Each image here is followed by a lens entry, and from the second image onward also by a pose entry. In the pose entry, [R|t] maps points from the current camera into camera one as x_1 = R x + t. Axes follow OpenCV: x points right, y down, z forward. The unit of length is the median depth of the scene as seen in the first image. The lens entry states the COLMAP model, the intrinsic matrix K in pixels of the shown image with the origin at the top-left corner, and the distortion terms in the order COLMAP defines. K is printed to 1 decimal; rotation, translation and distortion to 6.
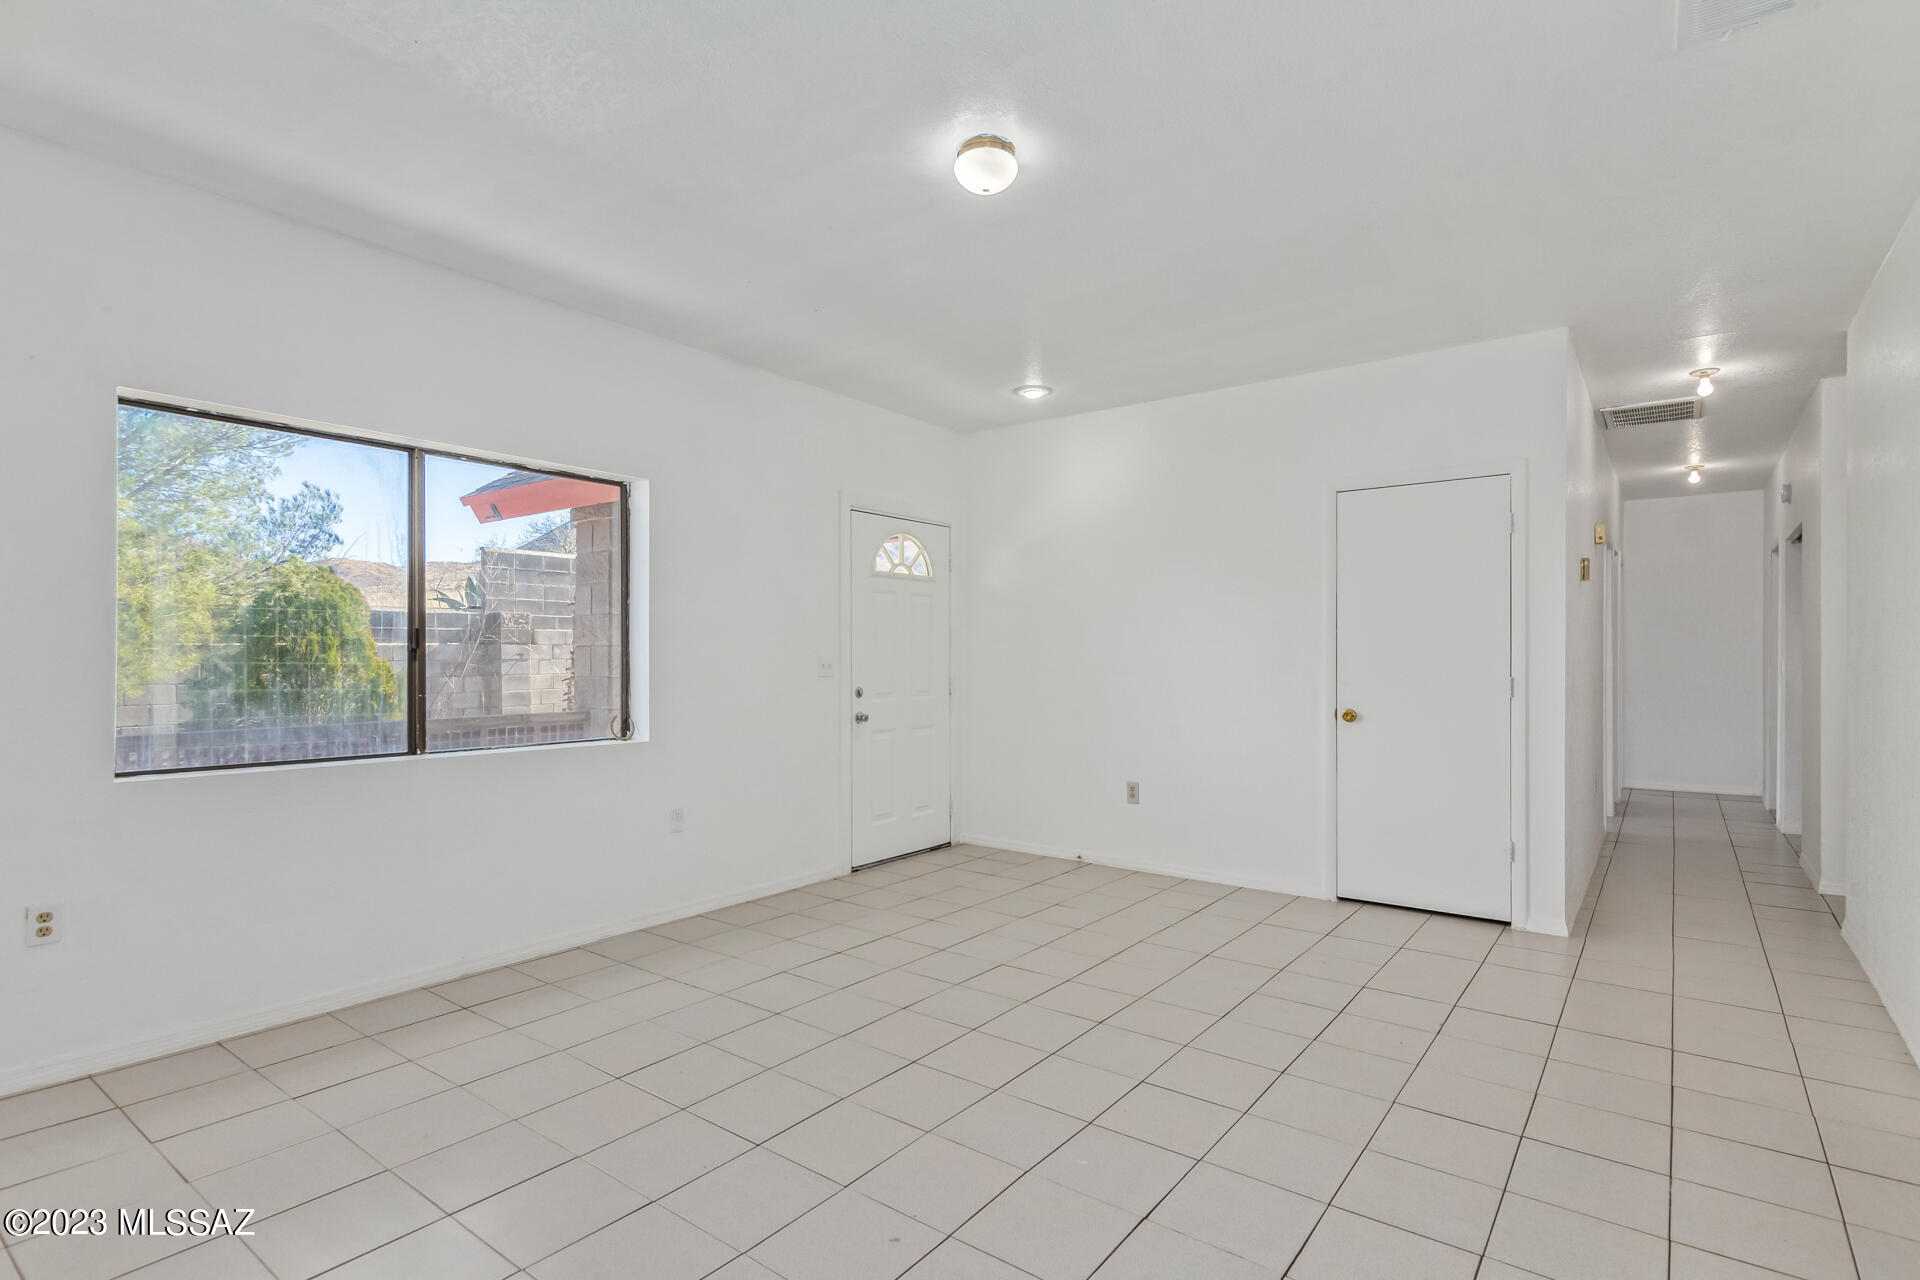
lens RADIAL K [[948.6, 0, 968.7], [0, 948.6, 634.5], [0, 0, 1]] dist [0.002786, -0.001303]
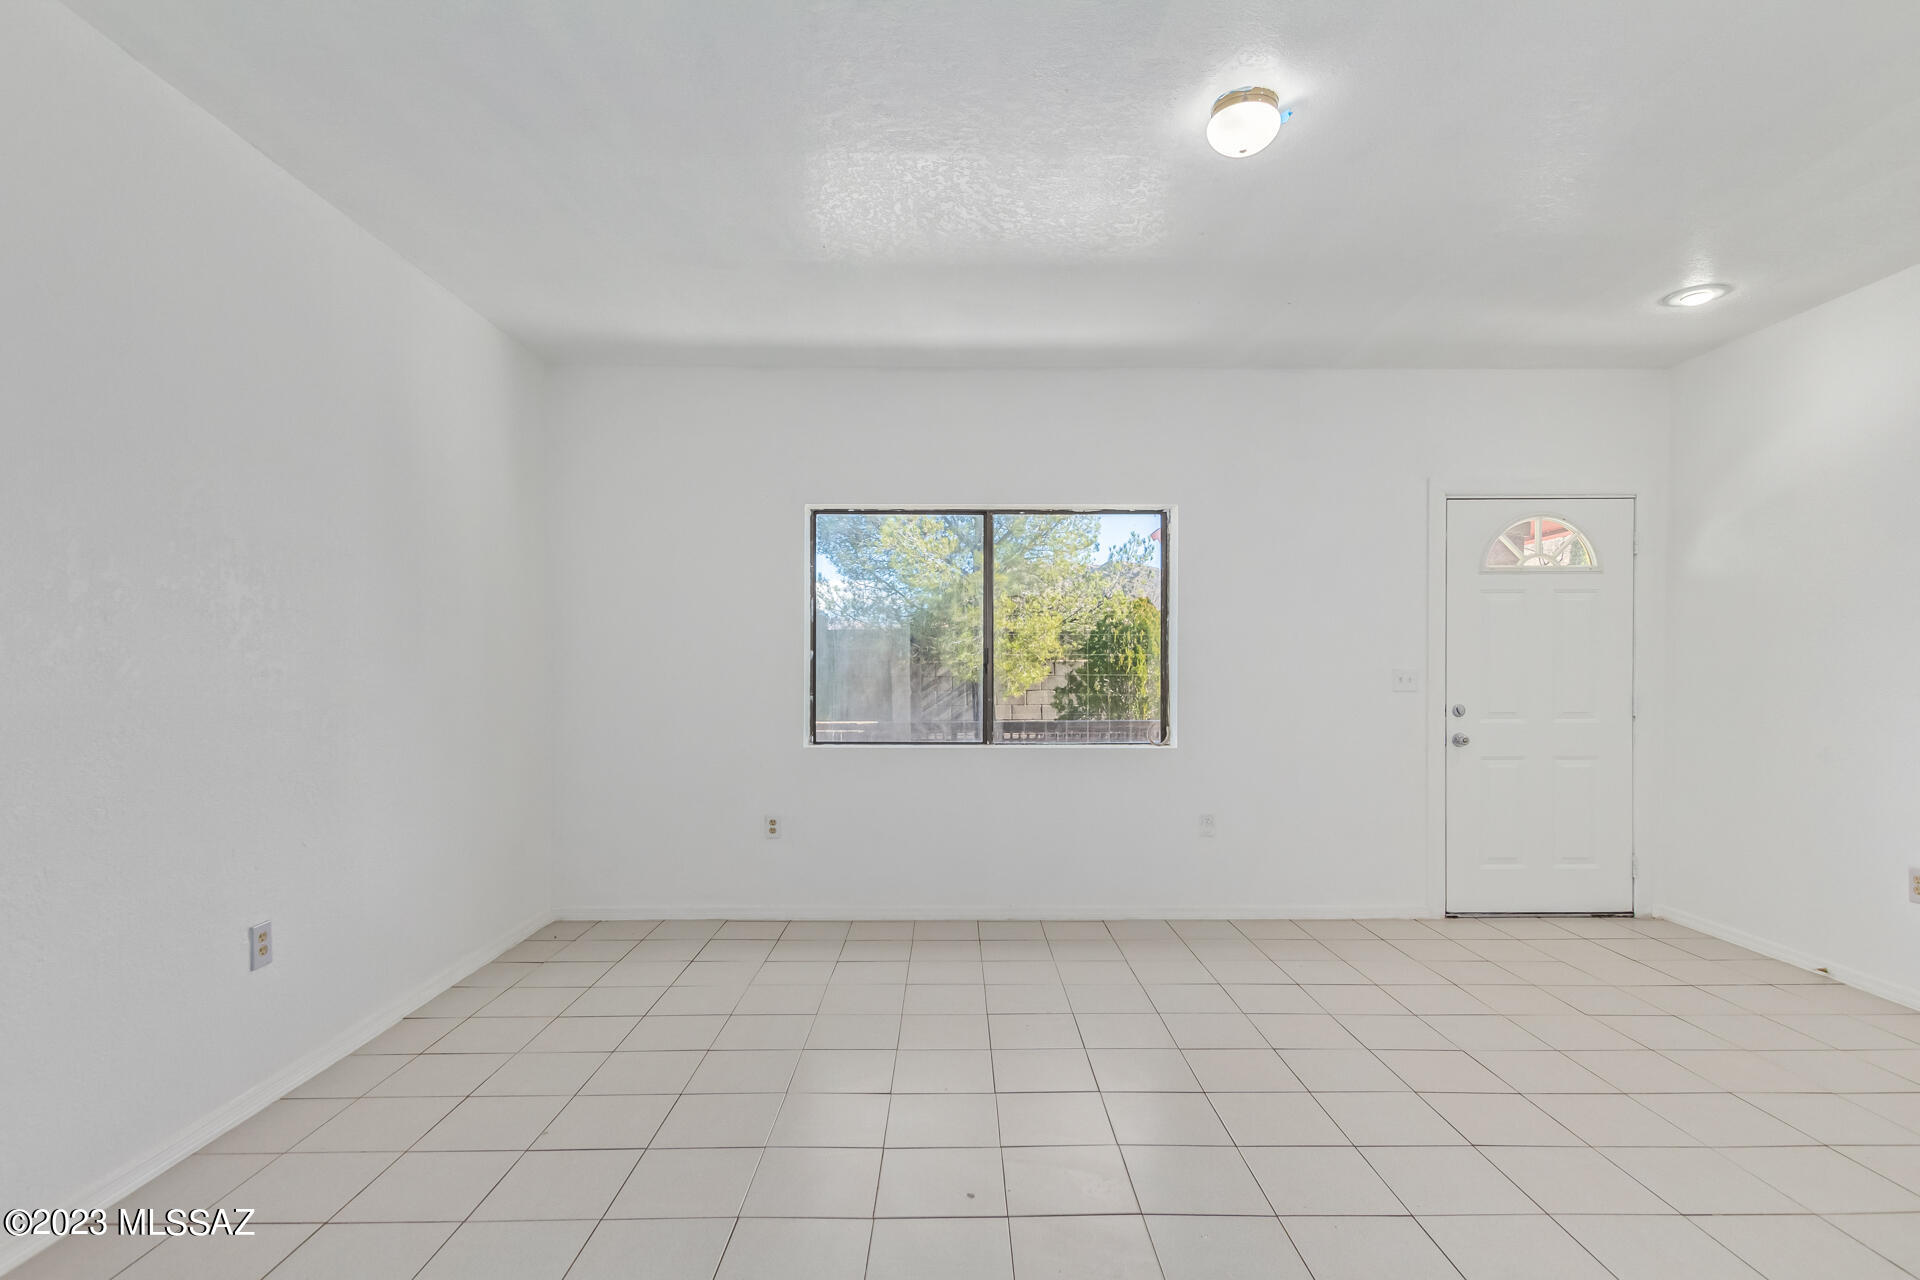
lens RADIAL K [[948.6, 0, 964.1], [0, 948.6, 654.5], [0, 0, 1]] dist [0.002786, -0.001303]
pose [[0.596867, -0.014442, -0.802210, 0.307348], [0.020906, 0.999778, -0.002444, 0.003167], [0.802068, -0.015313, 0.597037, 0.129926]]
